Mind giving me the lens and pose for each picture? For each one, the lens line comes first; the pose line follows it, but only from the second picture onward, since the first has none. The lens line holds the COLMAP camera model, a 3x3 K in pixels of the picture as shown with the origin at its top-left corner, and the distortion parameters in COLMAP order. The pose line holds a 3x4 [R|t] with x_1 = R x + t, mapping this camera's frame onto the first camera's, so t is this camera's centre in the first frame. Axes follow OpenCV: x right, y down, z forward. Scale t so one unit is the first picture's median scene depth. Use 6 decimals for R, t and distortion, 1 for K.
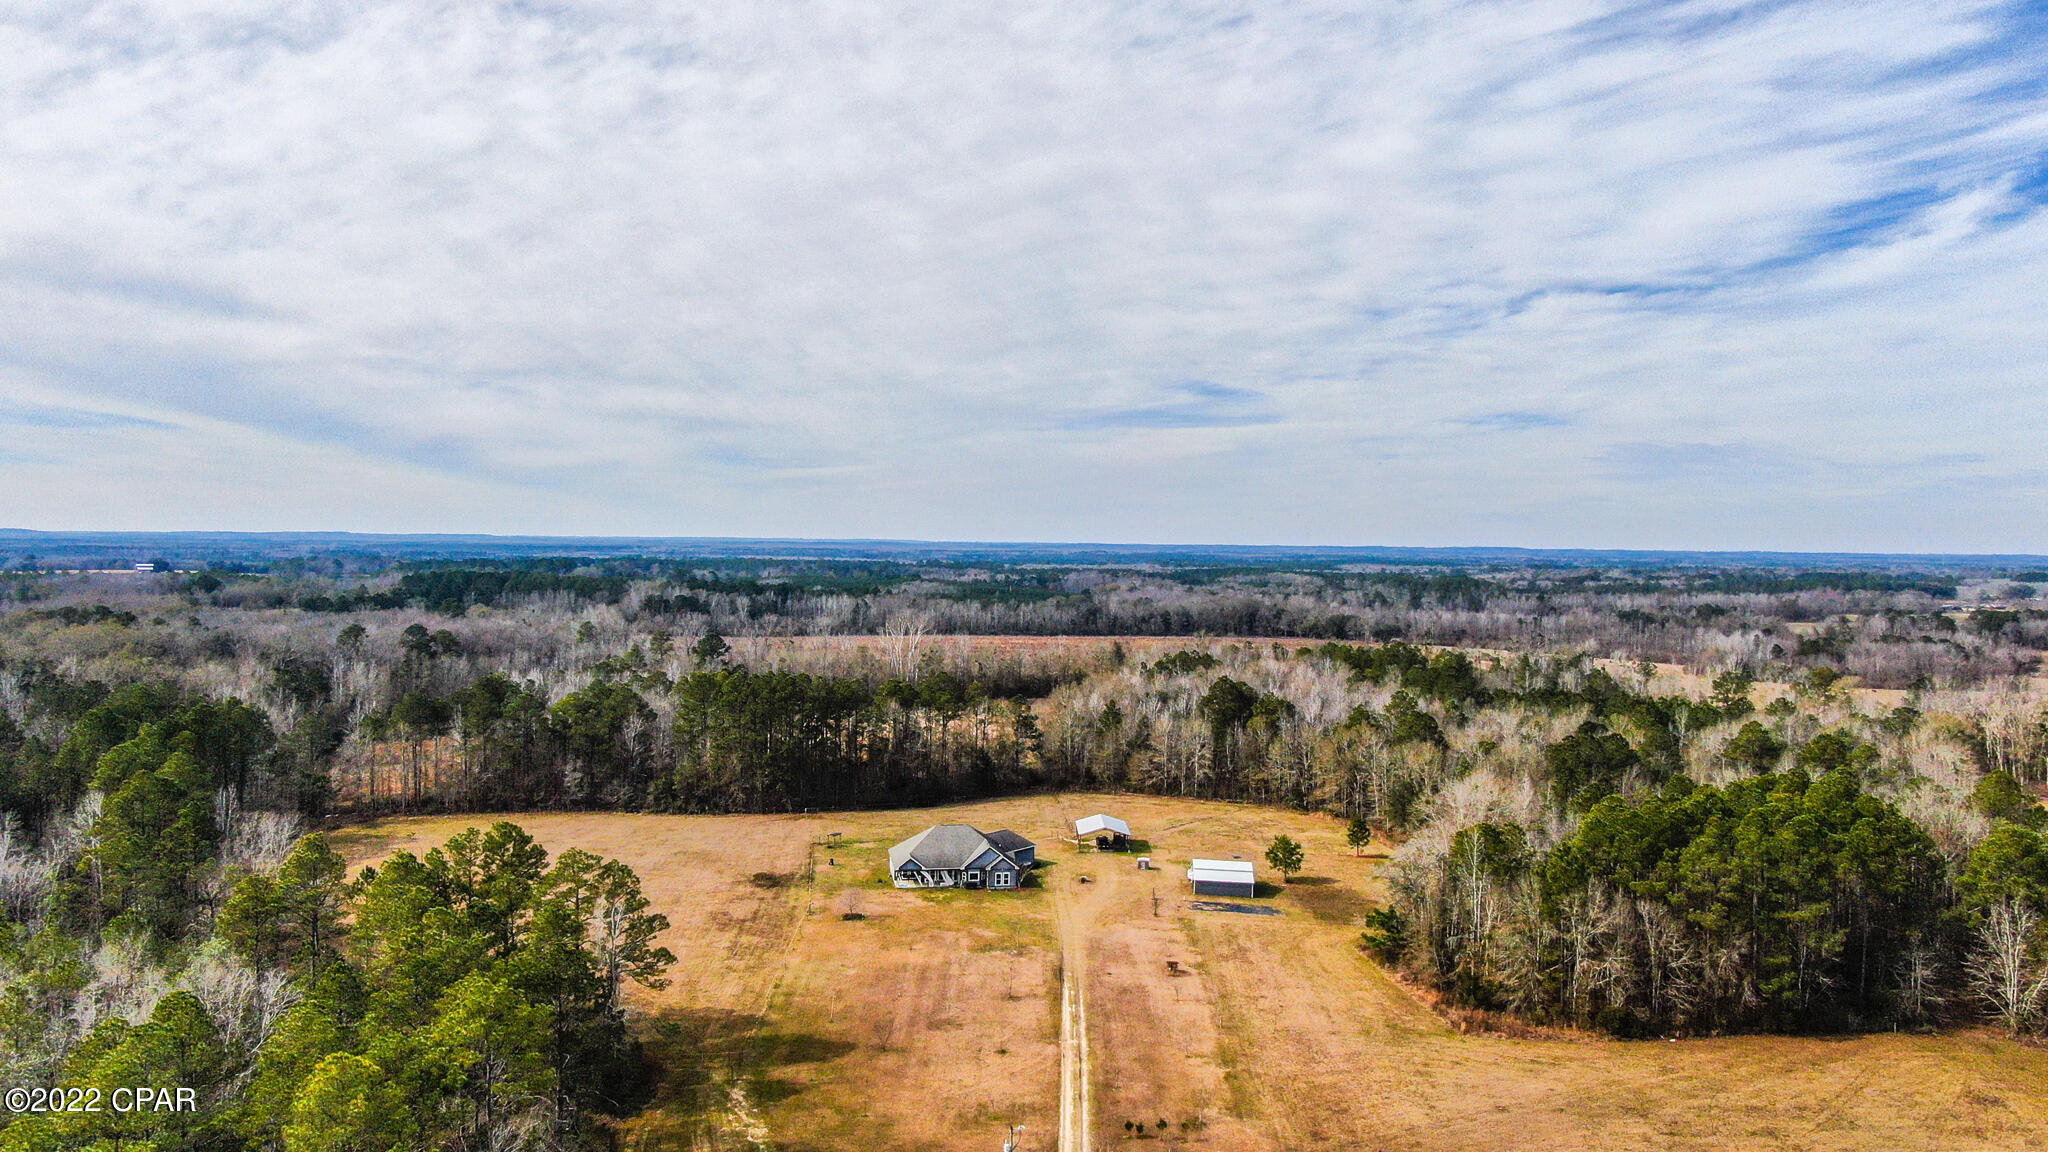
lens RADIAL K [[1476.4, 0, 1024.0], [0, 1476.4, 576.0], [0, 0, 1]] dist [-0.023403, 0.010378]
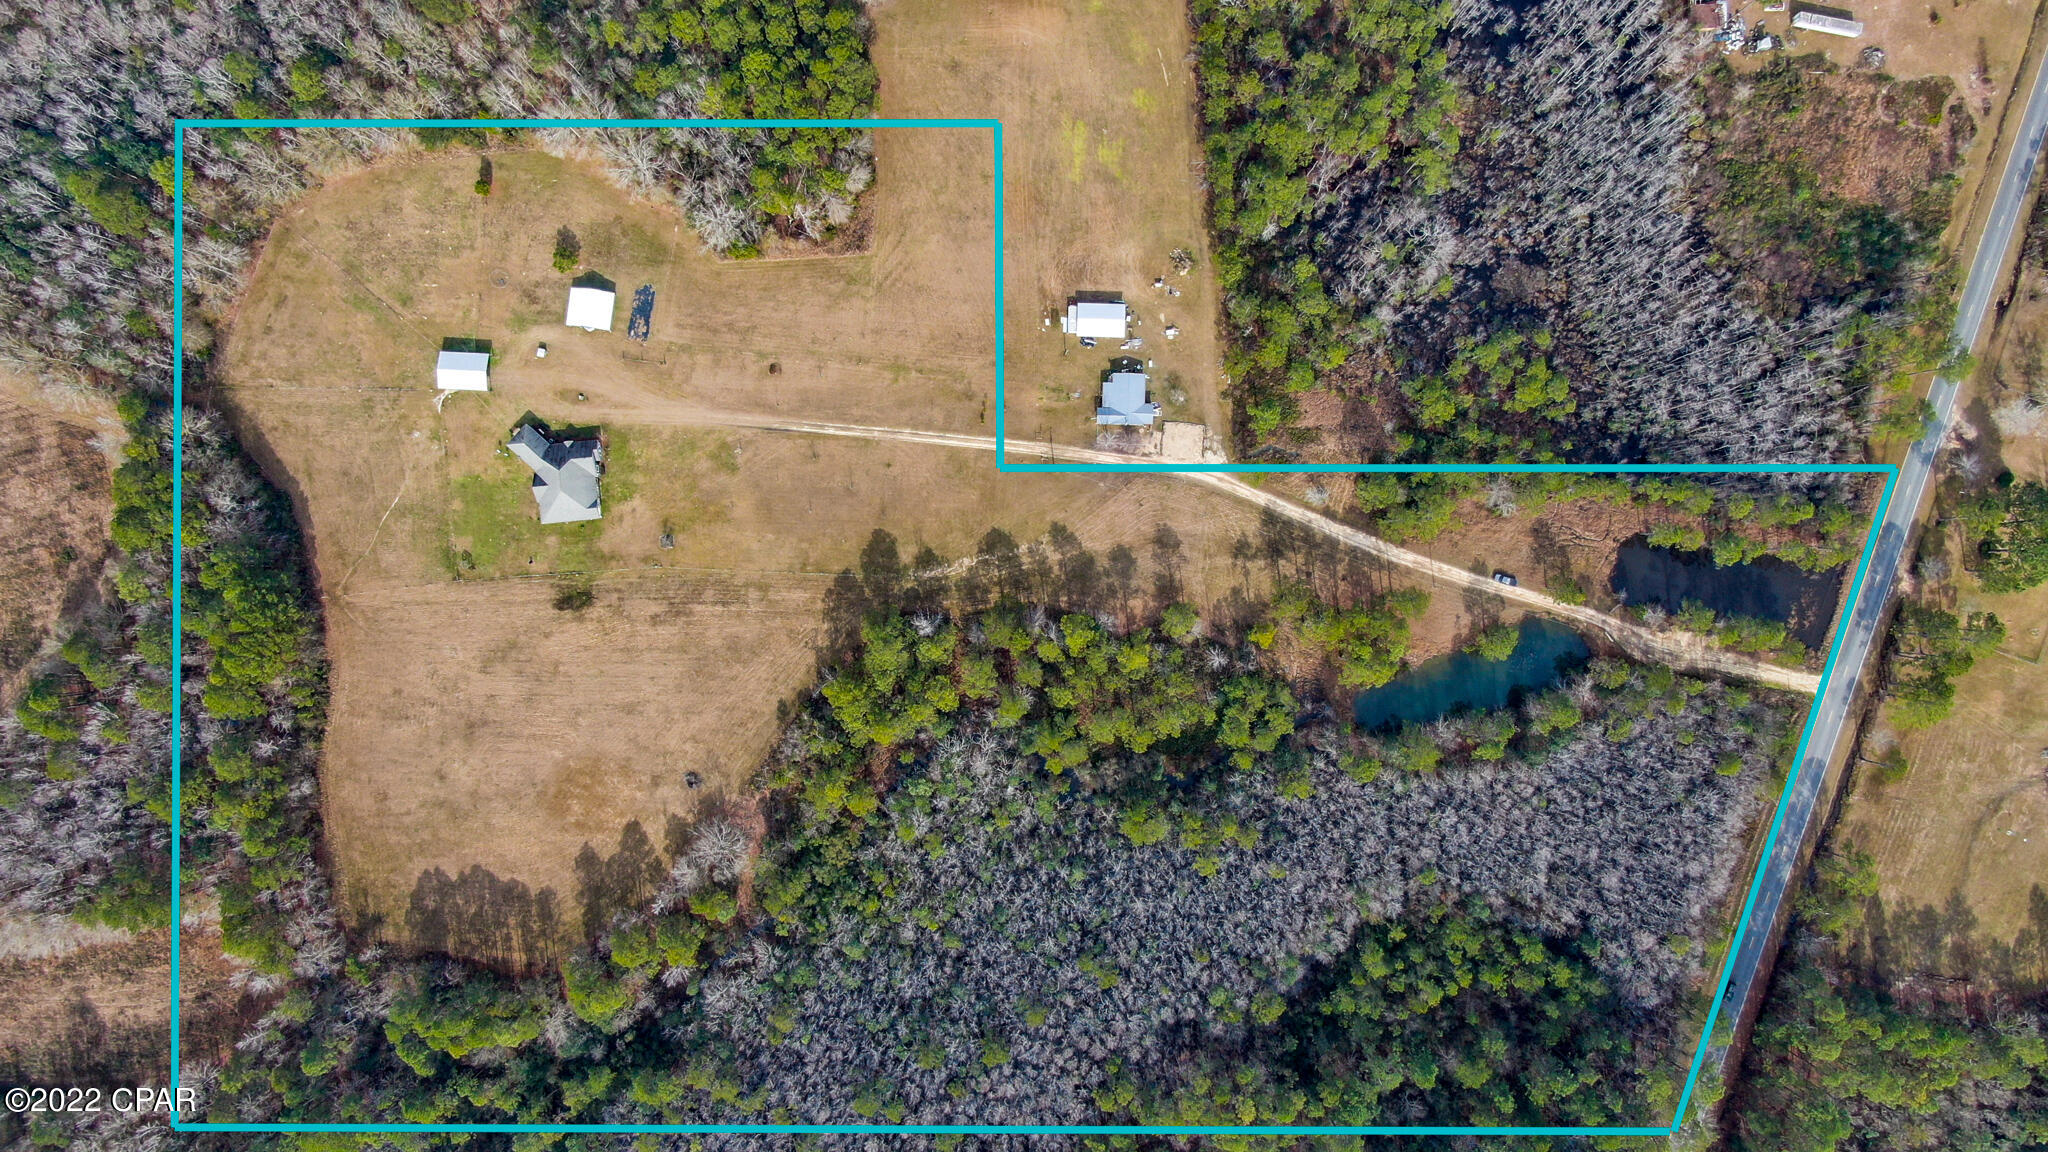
lens RADIAL K [[1476.4, 0, 1024.0], [0, 1476.4, 576.0], [0, 0, 1]] dist [-0.023403, 0.010378]
pose [[0.063194, -0.997924, -0.012421, -0.100410], [0.023731, -0.010939, 0.999659, -1.364251], [-0.997719, -0.063467, 0.022991, 0.499464]]
